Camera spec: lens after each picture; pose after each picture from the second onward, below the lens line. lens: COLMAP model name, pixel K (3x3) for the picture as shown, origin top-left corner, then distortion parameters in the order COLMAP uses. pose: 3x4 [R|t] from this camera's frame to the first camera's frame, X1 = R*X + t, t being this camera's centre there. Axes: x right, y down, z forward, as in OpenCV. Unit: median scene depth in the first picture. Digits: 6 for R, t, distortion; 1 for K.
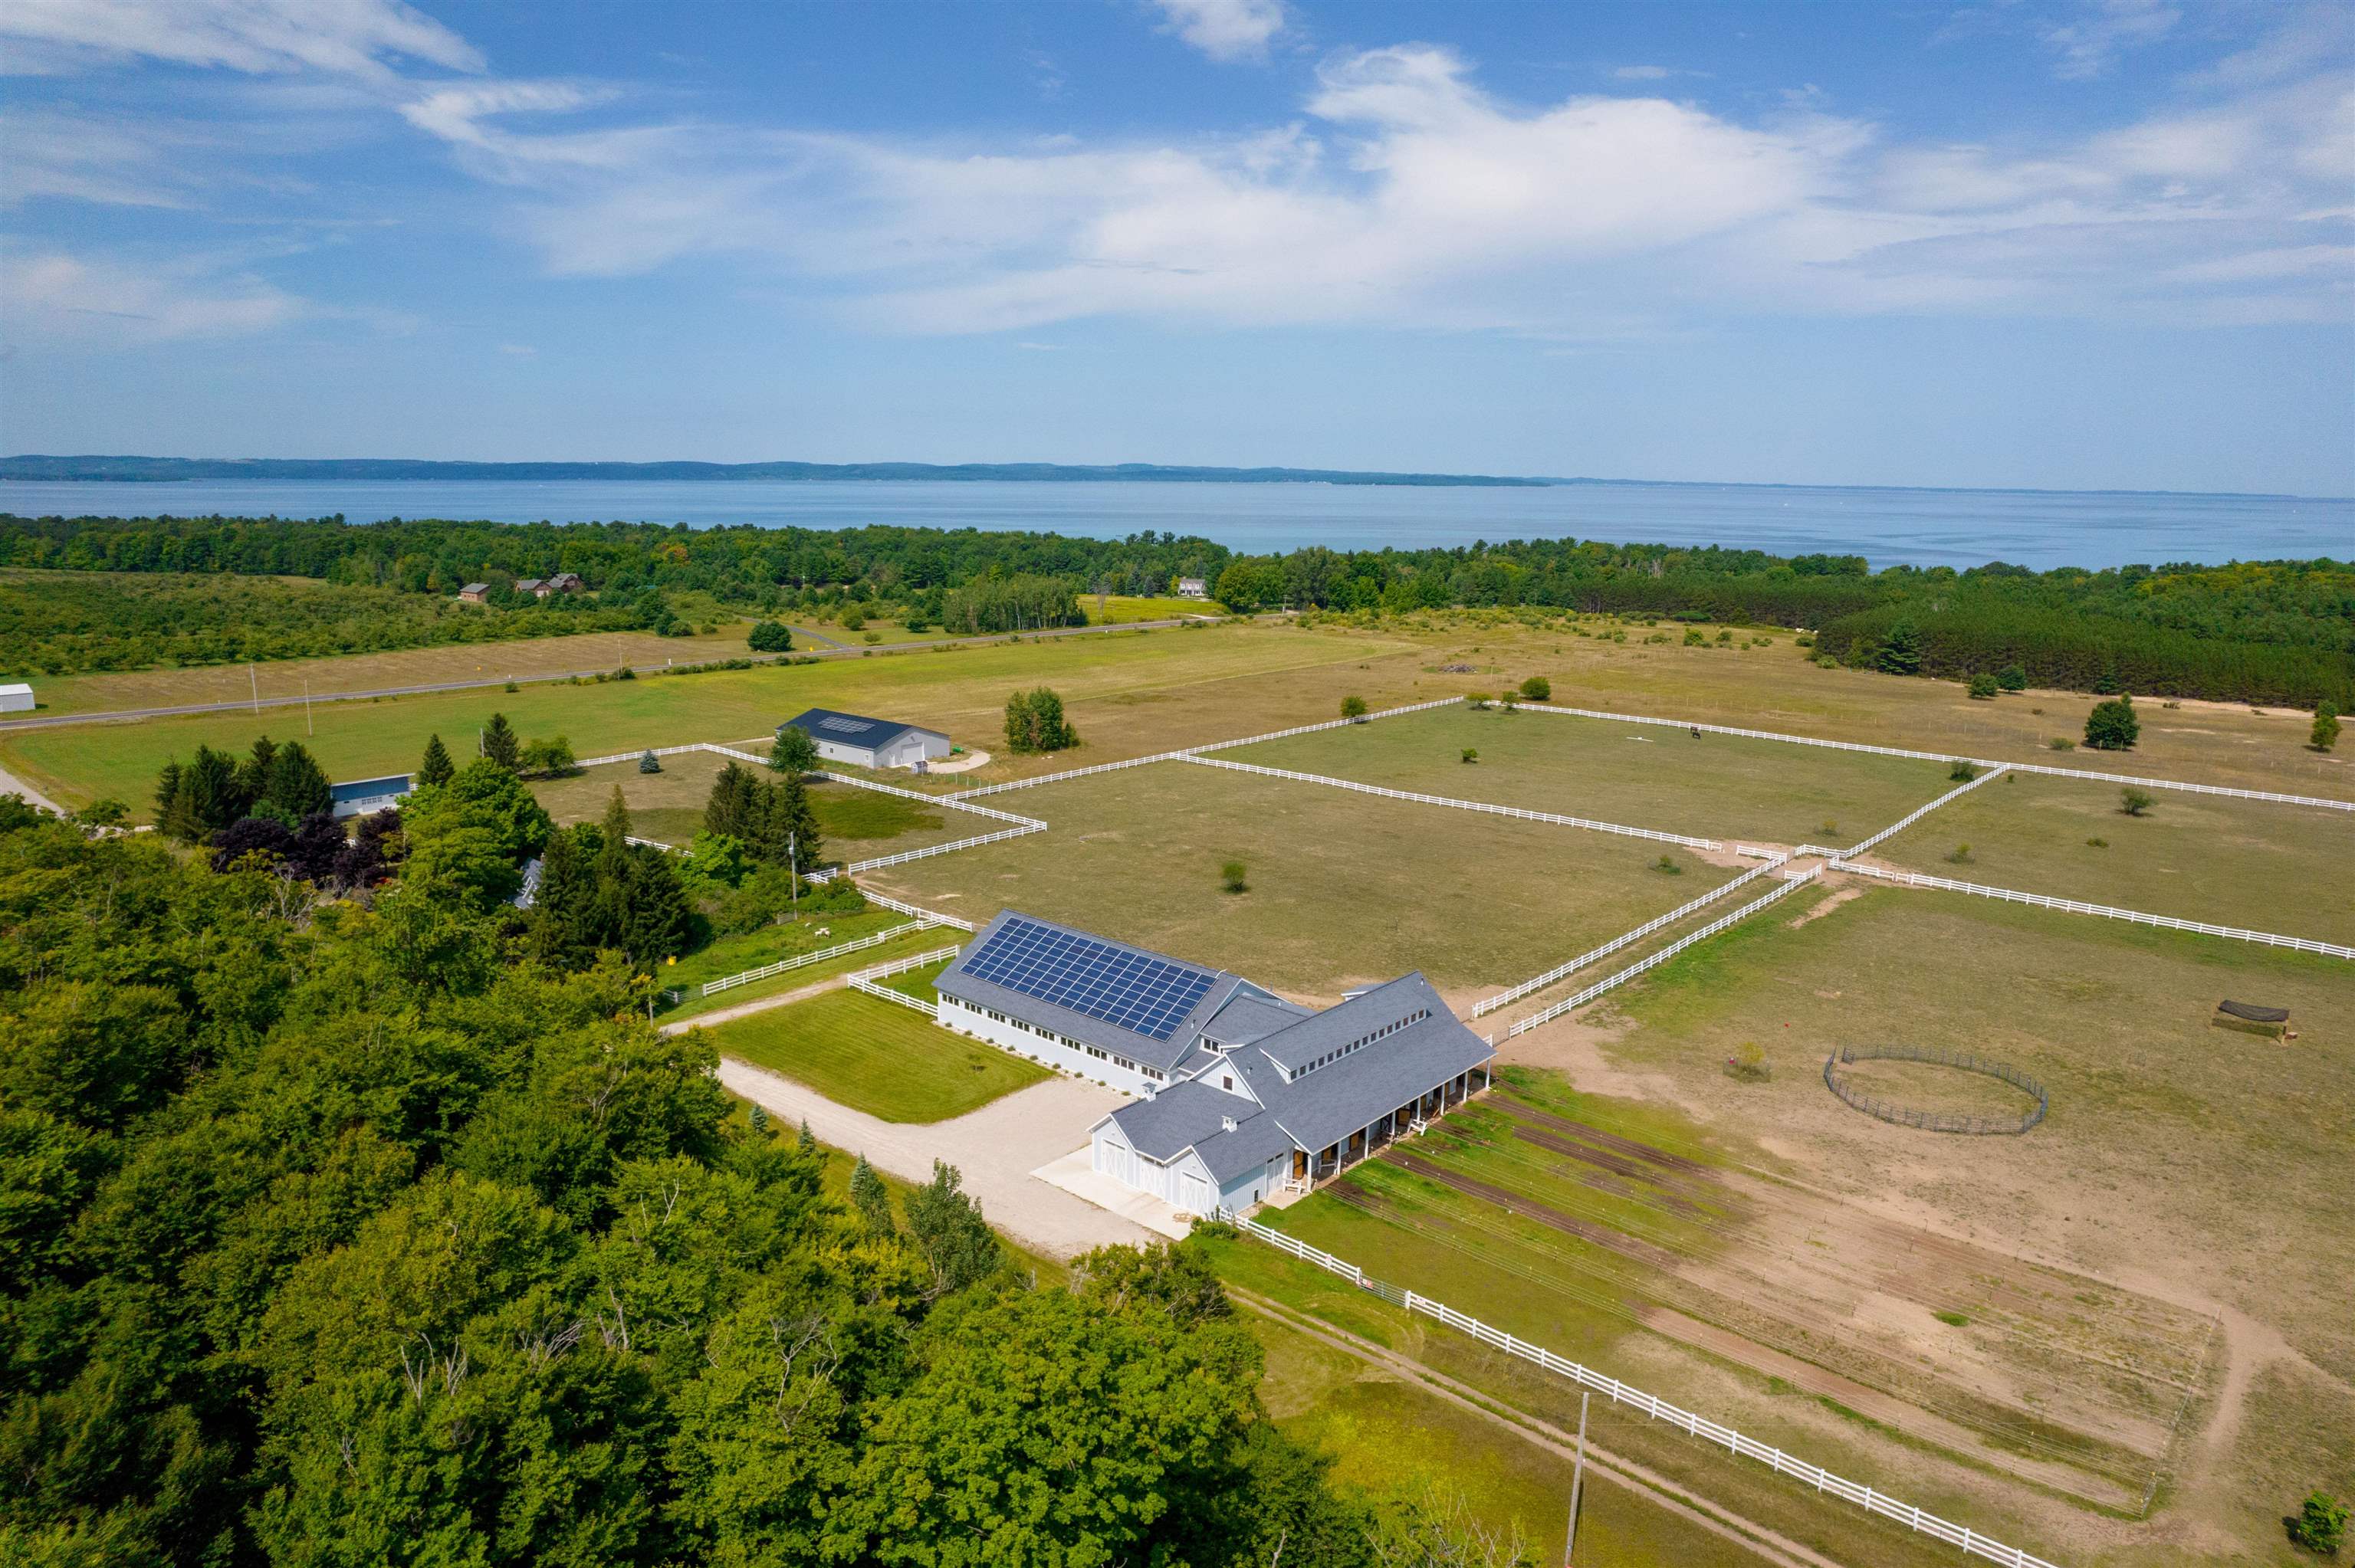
lens RADIAL K [[1463.7, 0, 1177.5], [0, 1463.7, 784.0], [0, 0, 1]] dist [-0.028741, 0.003582]
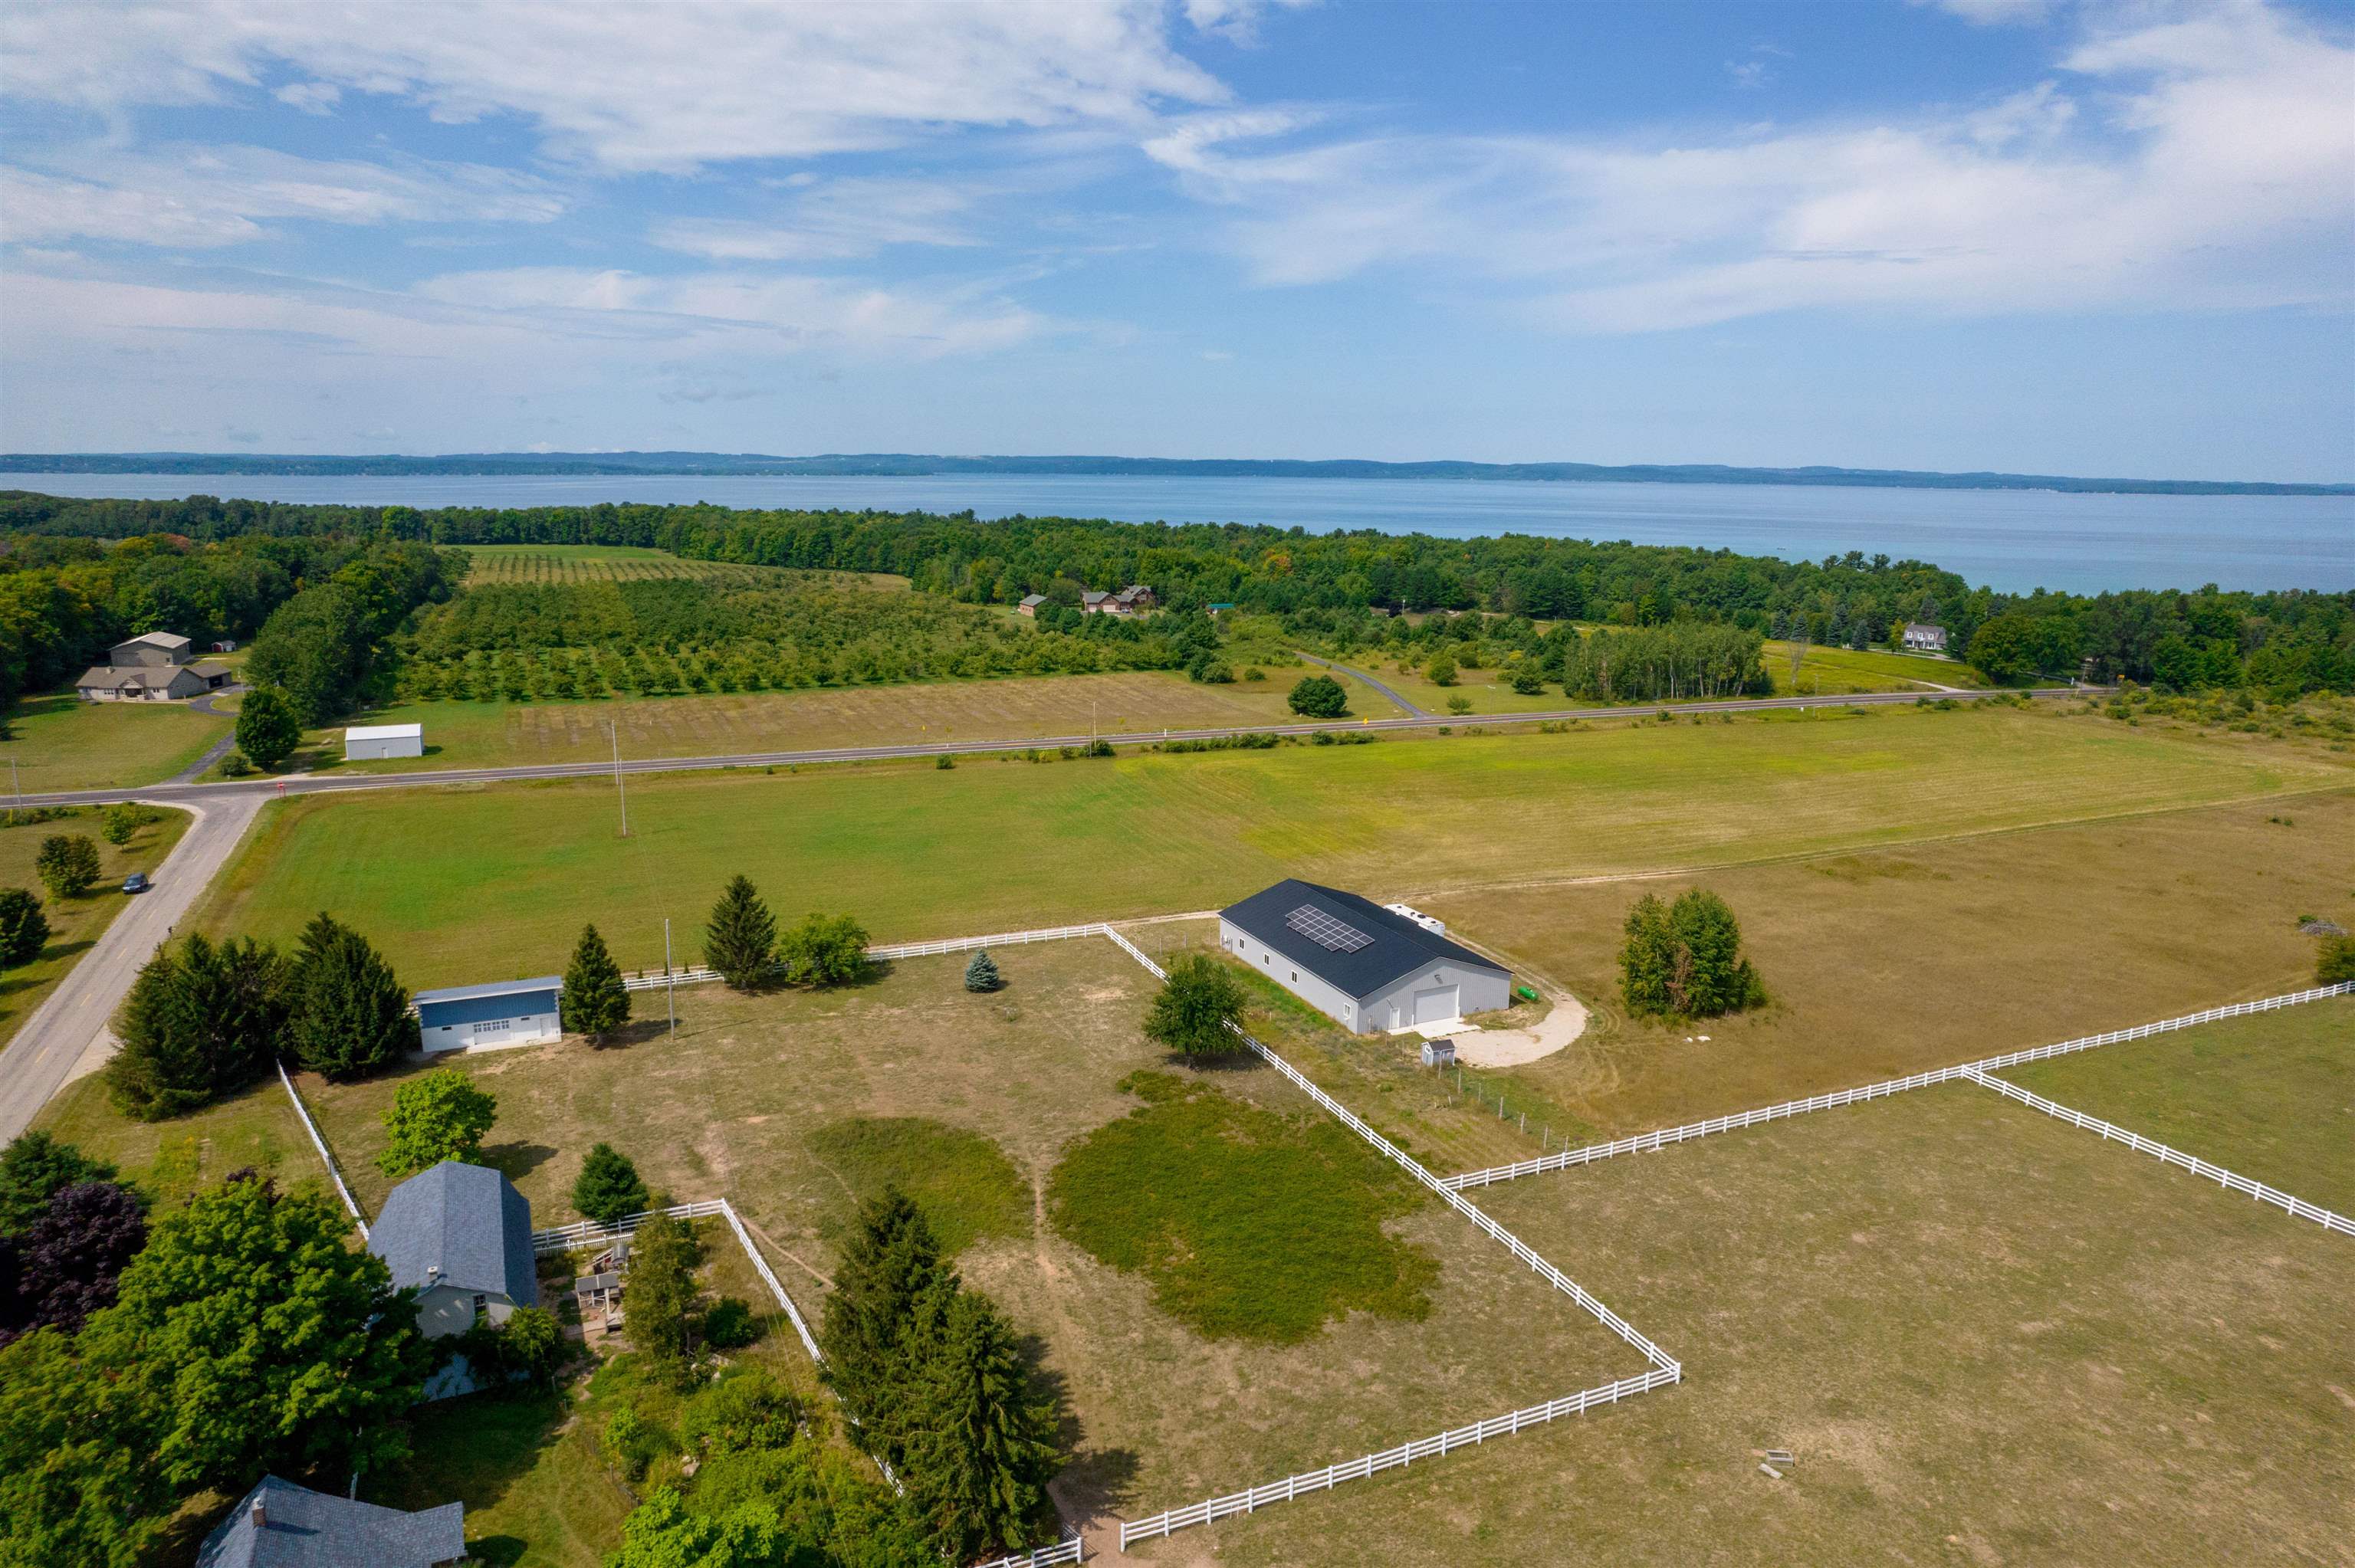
lens RADIAL K [[1454.3, 0, 1227.2], [0, 1454.3, 787.6], [0, 0, 1]] dist [-0.090001, 0.083685]
pose [[0.917104, 0.087356, -0.388959, -0.025147], [-0.085503, 0.996093, 0.022108, -0.049001], [0.389370, 0.012982, 0.920990, 0.228474]]
